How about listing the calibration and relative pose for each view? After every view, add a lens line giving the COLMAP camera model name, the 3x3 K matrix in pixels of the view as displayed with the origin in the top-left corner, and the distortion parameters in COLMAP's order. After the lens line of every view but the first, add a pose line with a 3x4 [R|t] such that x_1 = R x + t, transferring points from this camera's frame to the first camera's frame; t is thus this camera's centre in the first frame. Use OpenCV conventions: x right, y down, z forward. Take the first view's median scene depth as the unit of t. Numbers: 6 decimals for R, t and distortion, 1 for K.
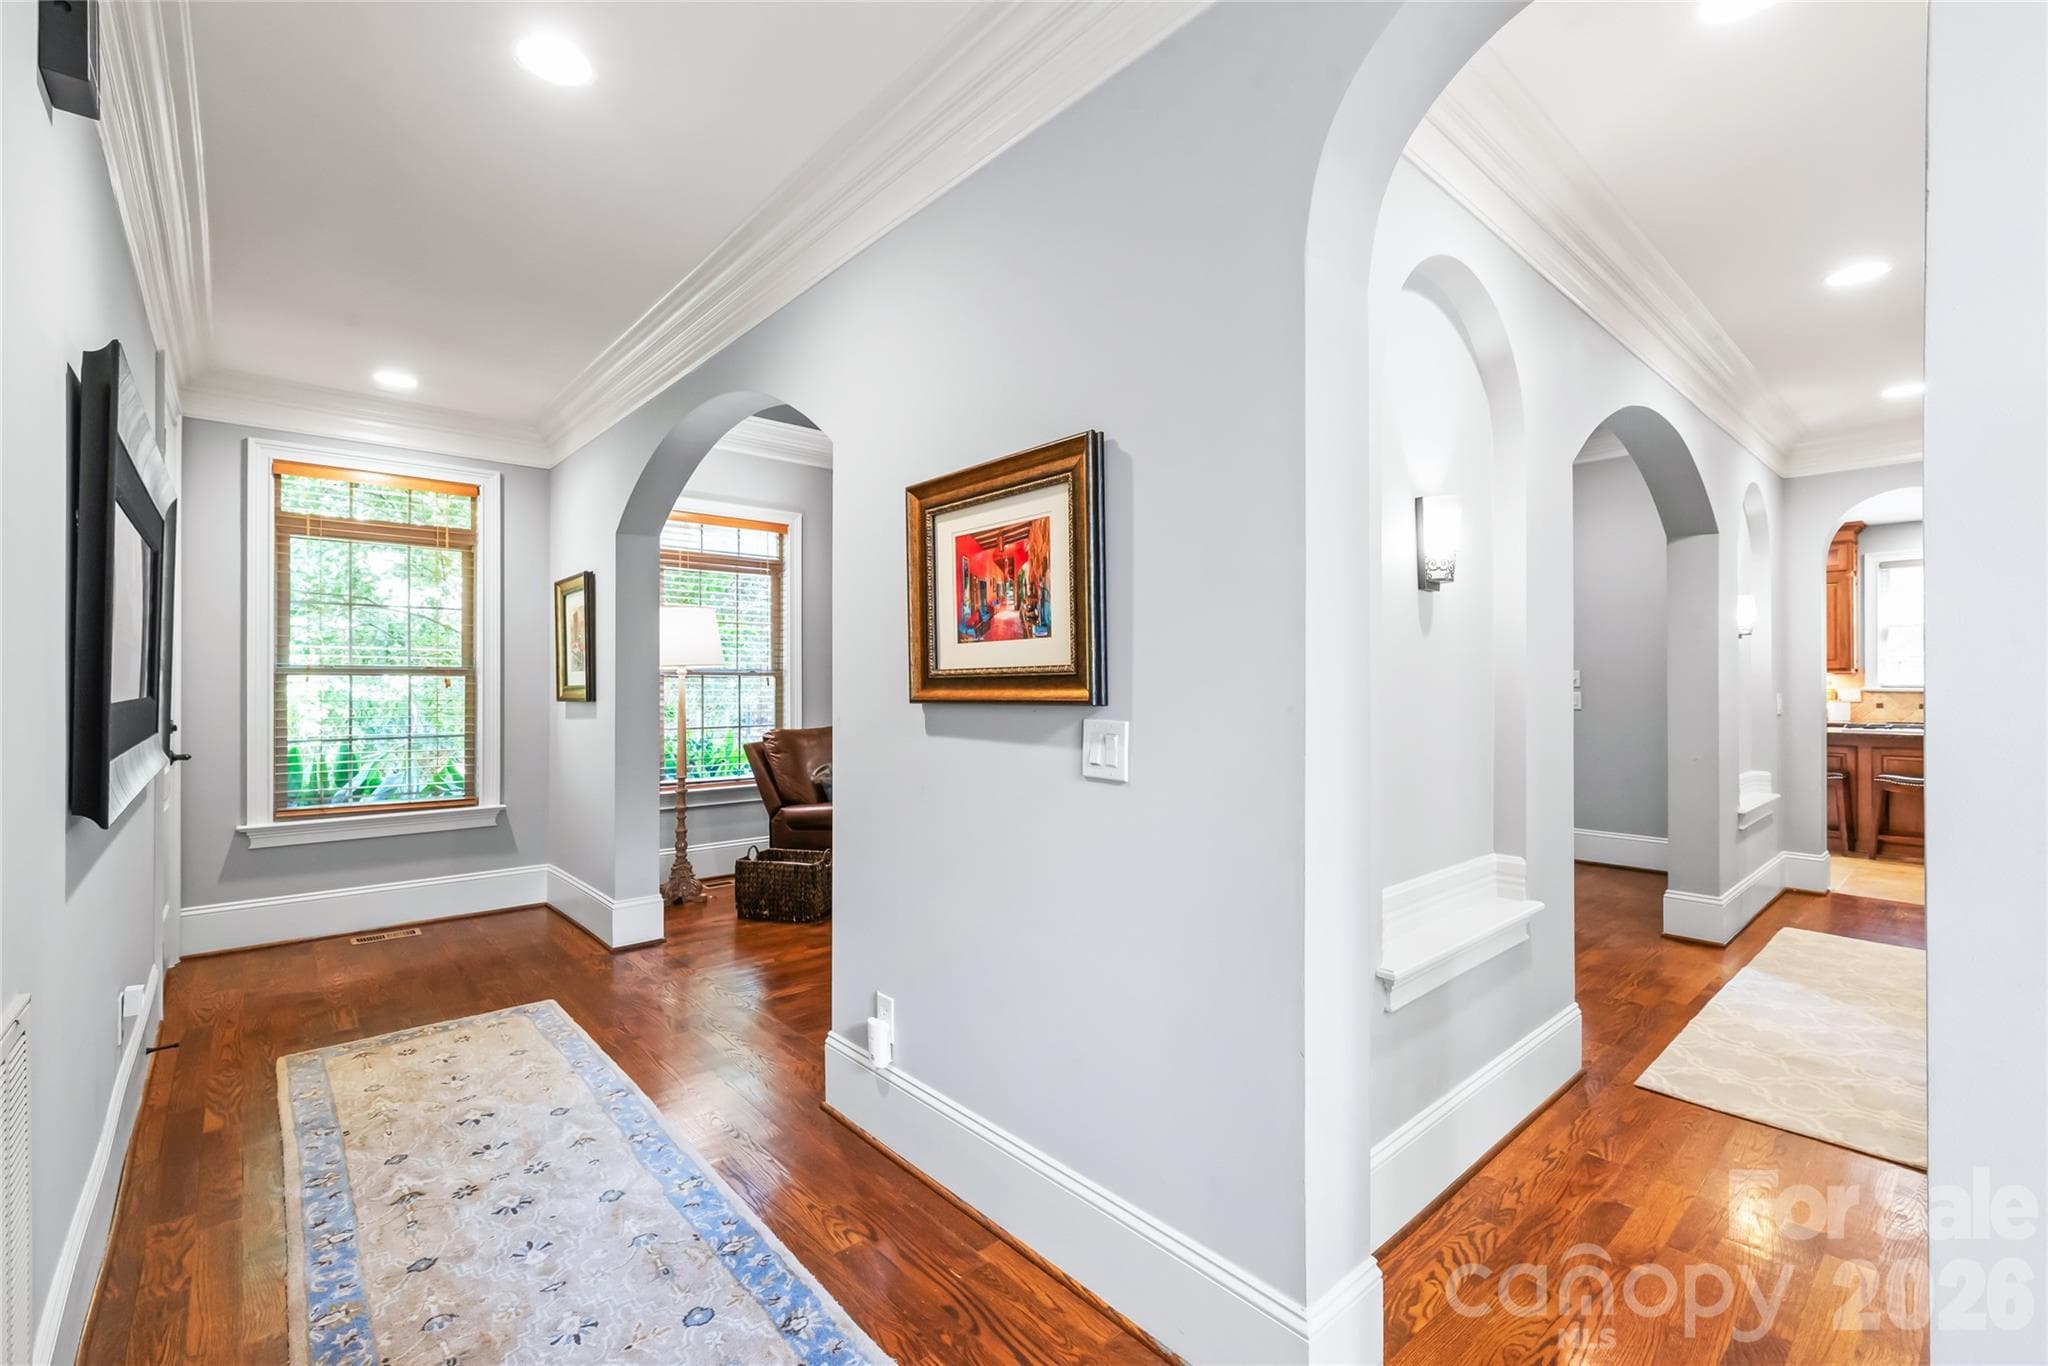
lens RADIAL K [[877.5, 0, 1024.0], [0, 877.5, 683.0], [0, 0, 1]] dist [0.004602, -0.000237]
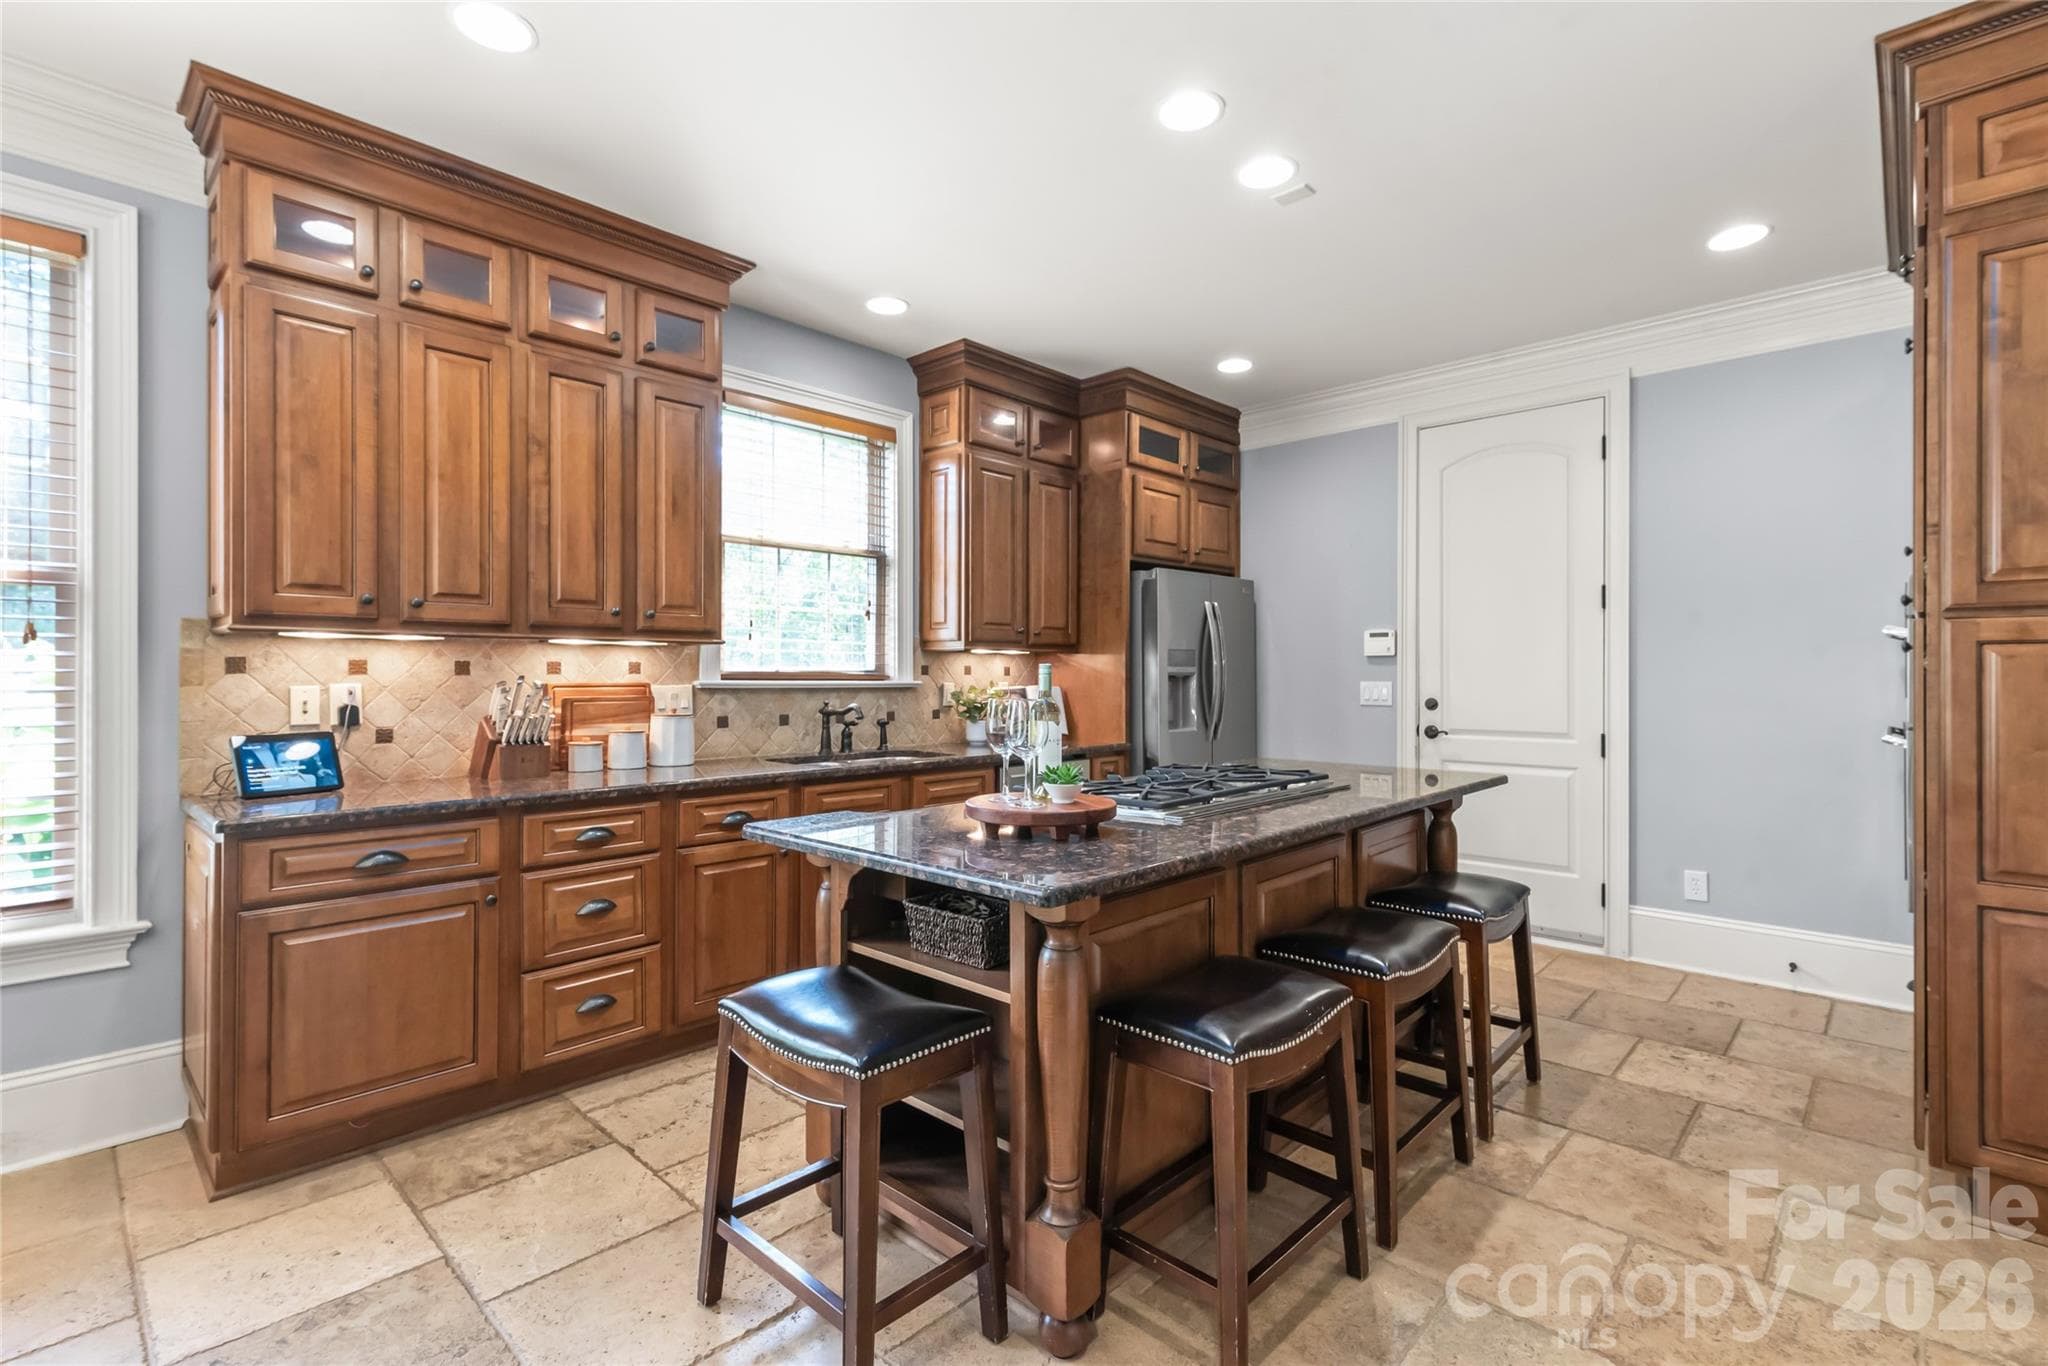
lens RADIAL K [[936.1, 0, 1025.1], [0, 936.1, 673.3], [0, 0, 1]] dist [0.004774, 0.000102]
pose [[-0.085788, 0.002294, 0.996311, 0.866898], [-0.002439, 0.999994, -0.002513, 0.005602], [-0.996310, -0.002645, -0.085782, 1.534339]]
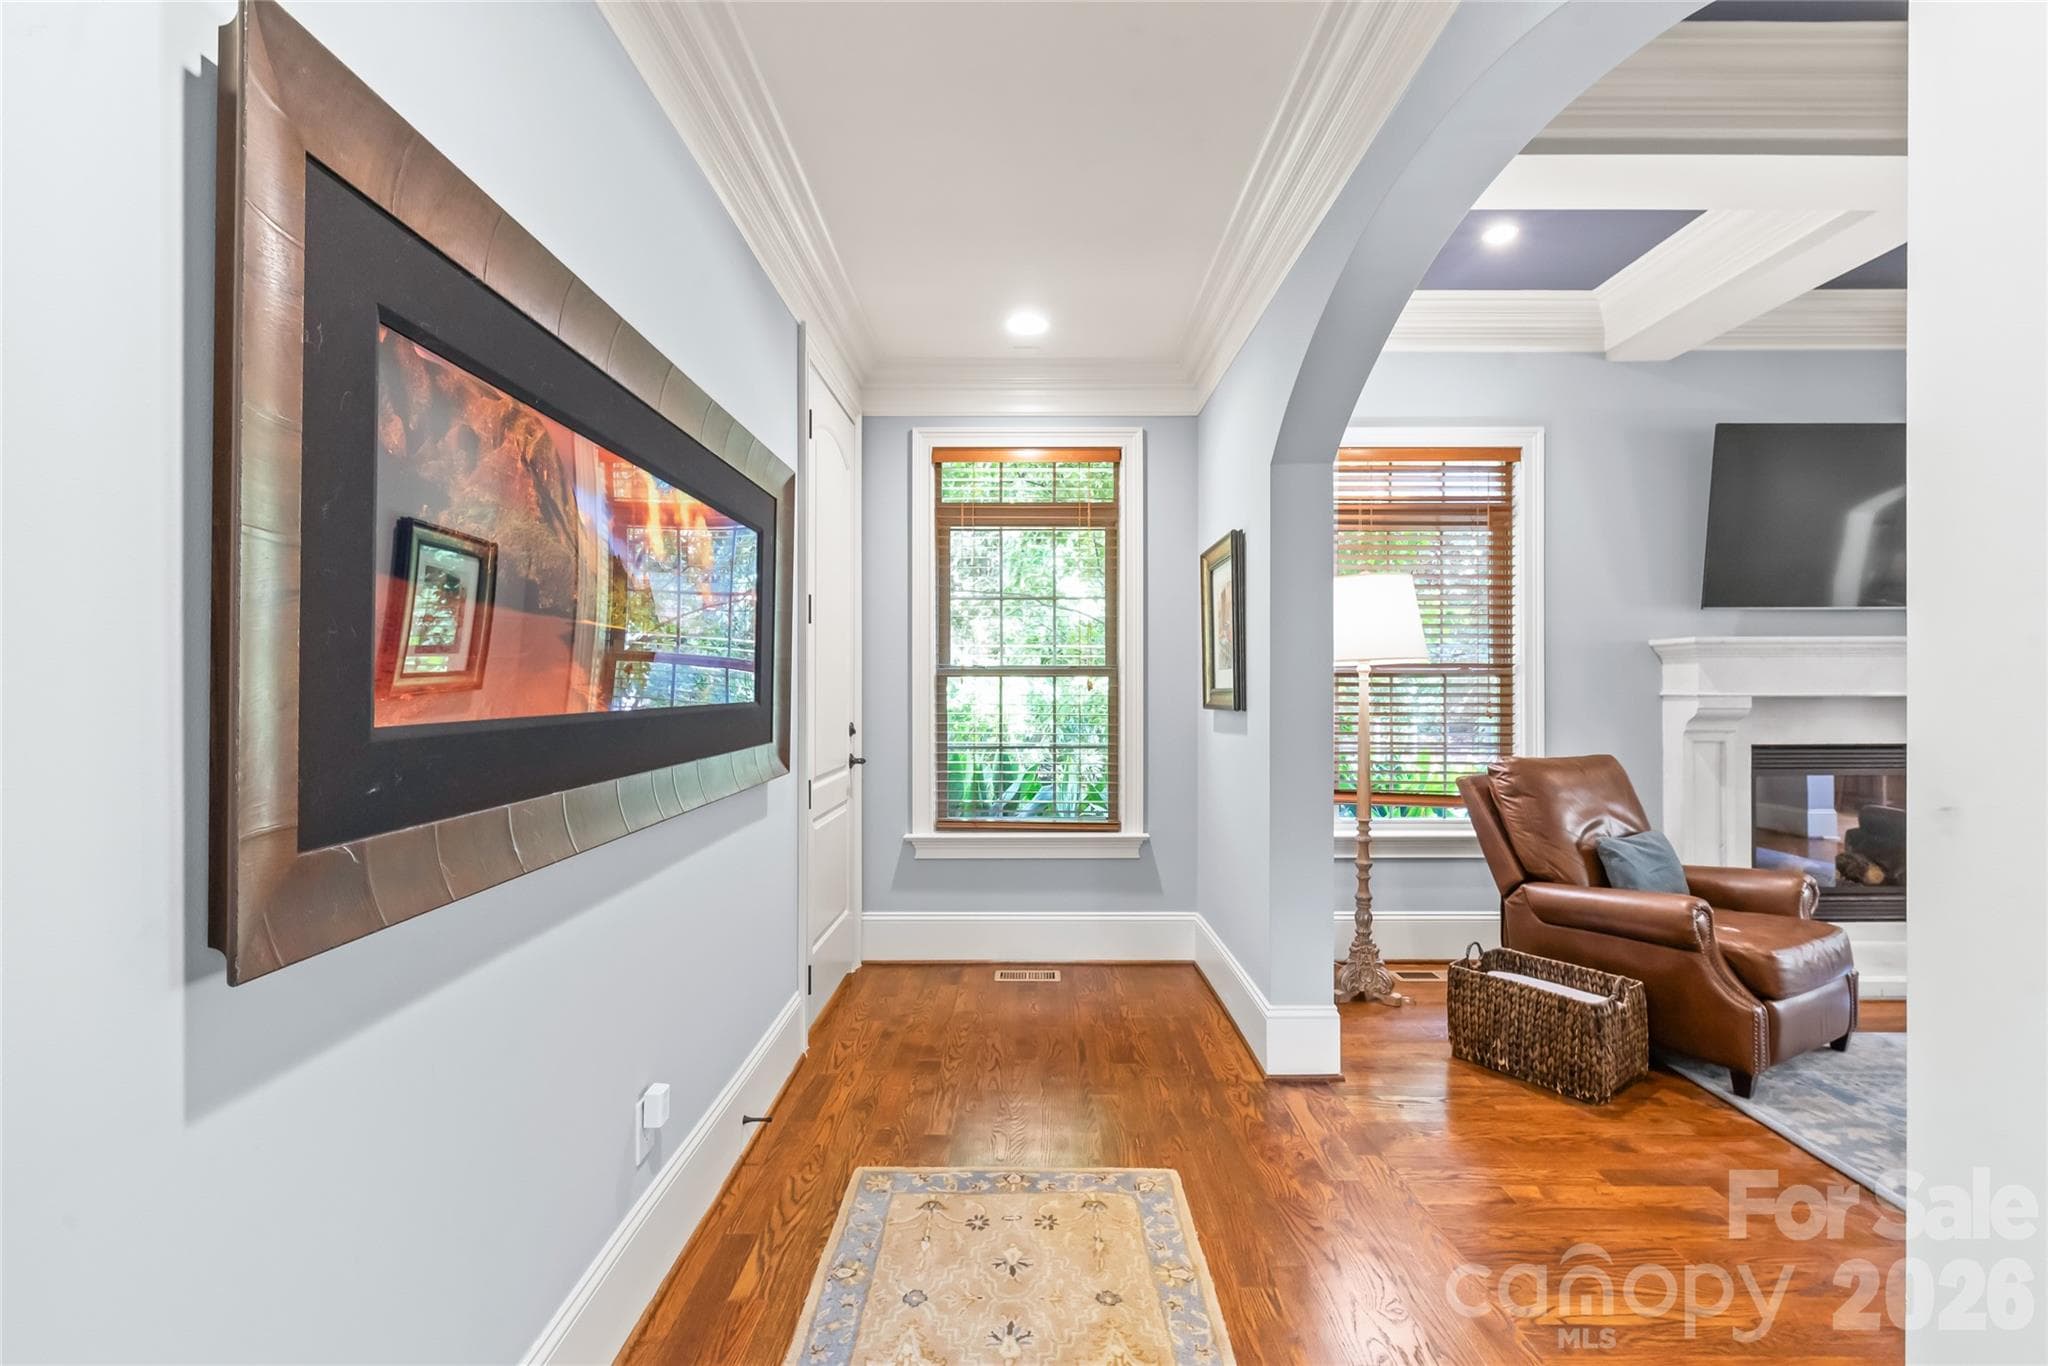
lens RADIAL K [[883.7, 0, 1029.1], [0, 883.7, 686.6], [0, 0, 1]] dist [-0.000233, -0.000194]
pose [[0.750661, 0.000631, -0.660688, -0.137338], [0.000659, 0.999998, 0.001704, -0.000219], [0.660688, -0.001714, 0.750659, 0.325297]]
